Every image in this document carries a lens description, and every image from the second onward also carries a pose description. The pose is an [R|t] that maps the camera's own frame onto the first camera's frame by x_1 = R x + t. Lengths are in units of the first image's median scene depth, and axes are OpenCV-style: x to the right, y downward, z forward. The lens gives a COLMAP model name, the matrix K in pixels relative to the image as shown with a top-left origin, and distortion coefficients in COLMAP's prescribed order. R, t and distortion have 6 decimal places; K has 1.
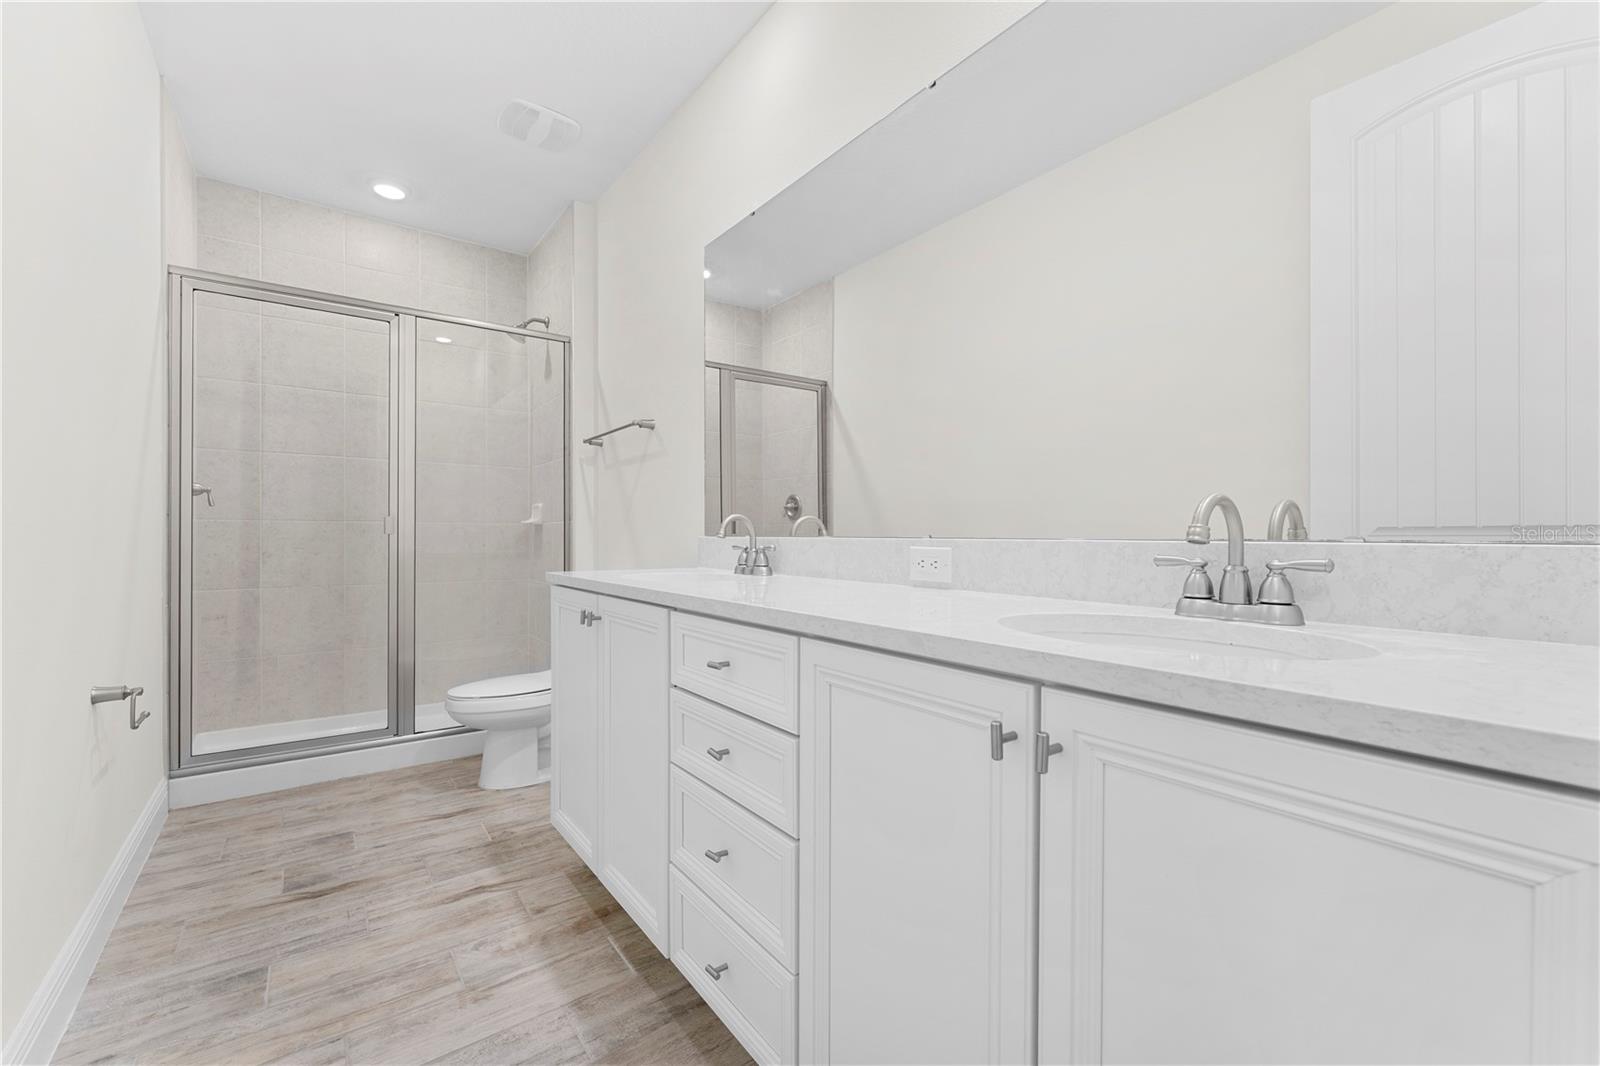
lens RADIAL K [[653.8, 0, 813.1], [0, 653.8, 535.7], [0, 0, 1]] dist [-0.000202, -0.000153]
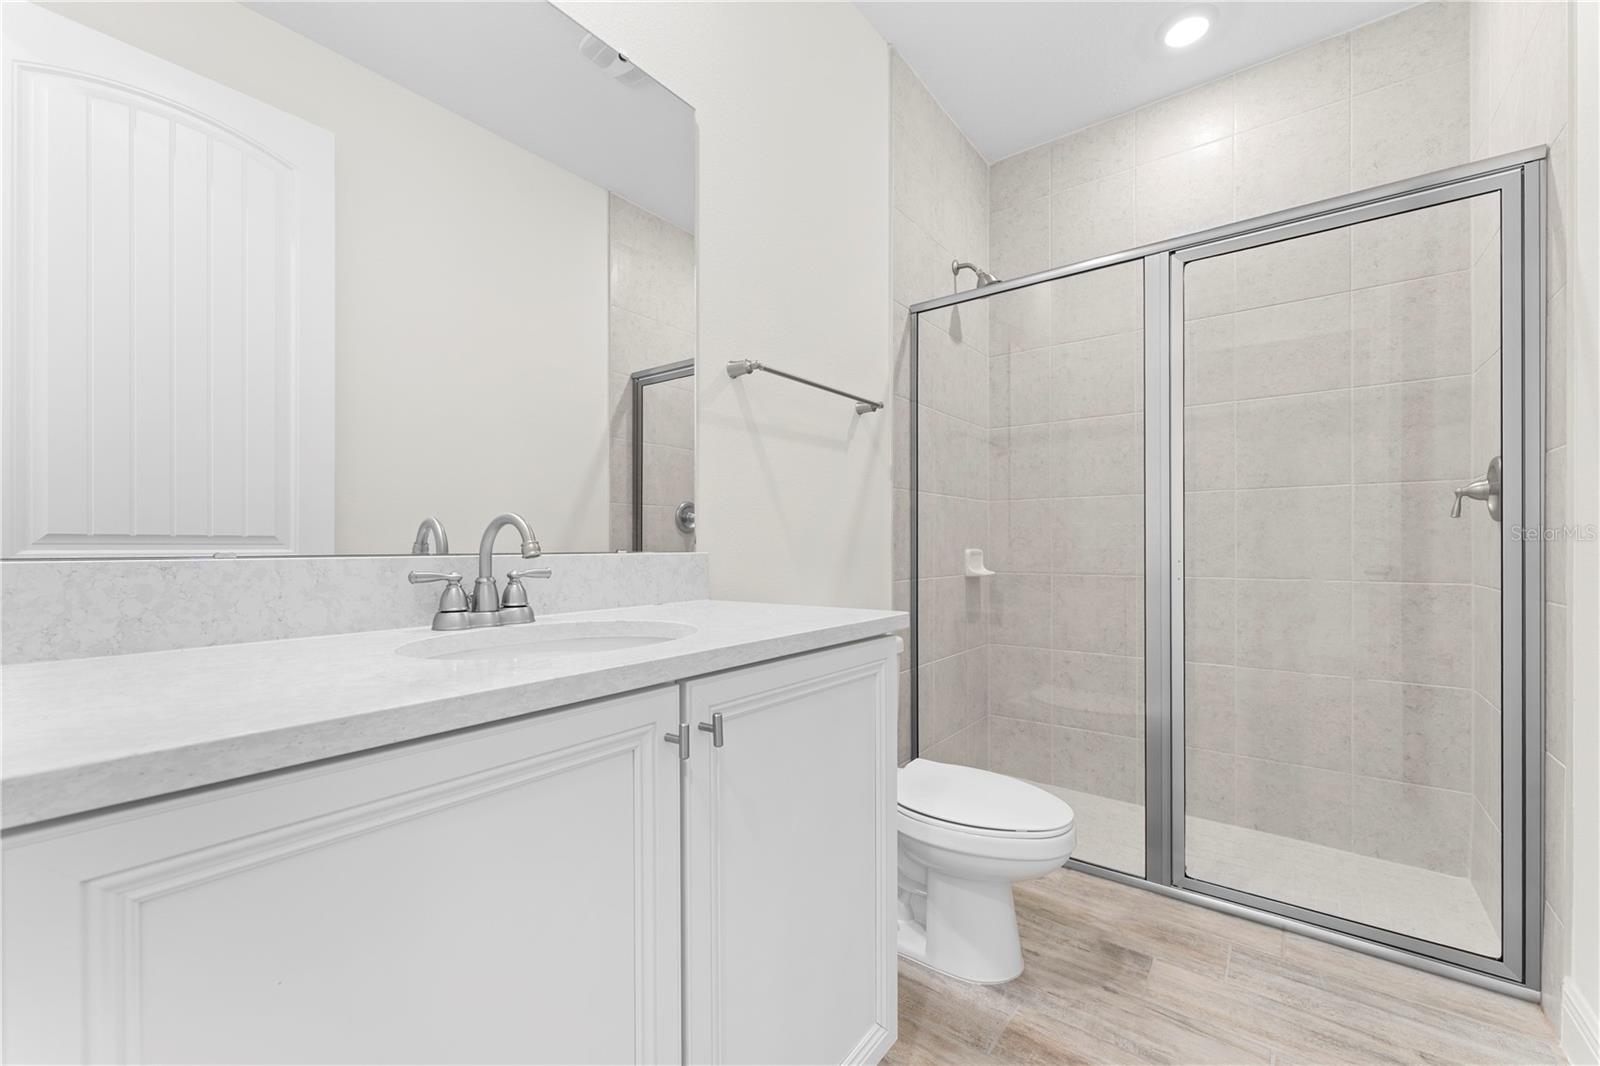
lens RADIAL K [[653.8, 0, 812.0], [0, 653.8, 541.1], [0, 0, 1]] dist [-0.000202, -0.000153]
pose [[-0.295538, -0.000337, 0.955331, -0.604971], [-0.005857, 0.999982, -0.001460, -0.018580], [-0.955313, -0.006027, -0.295535, 0.804154]]
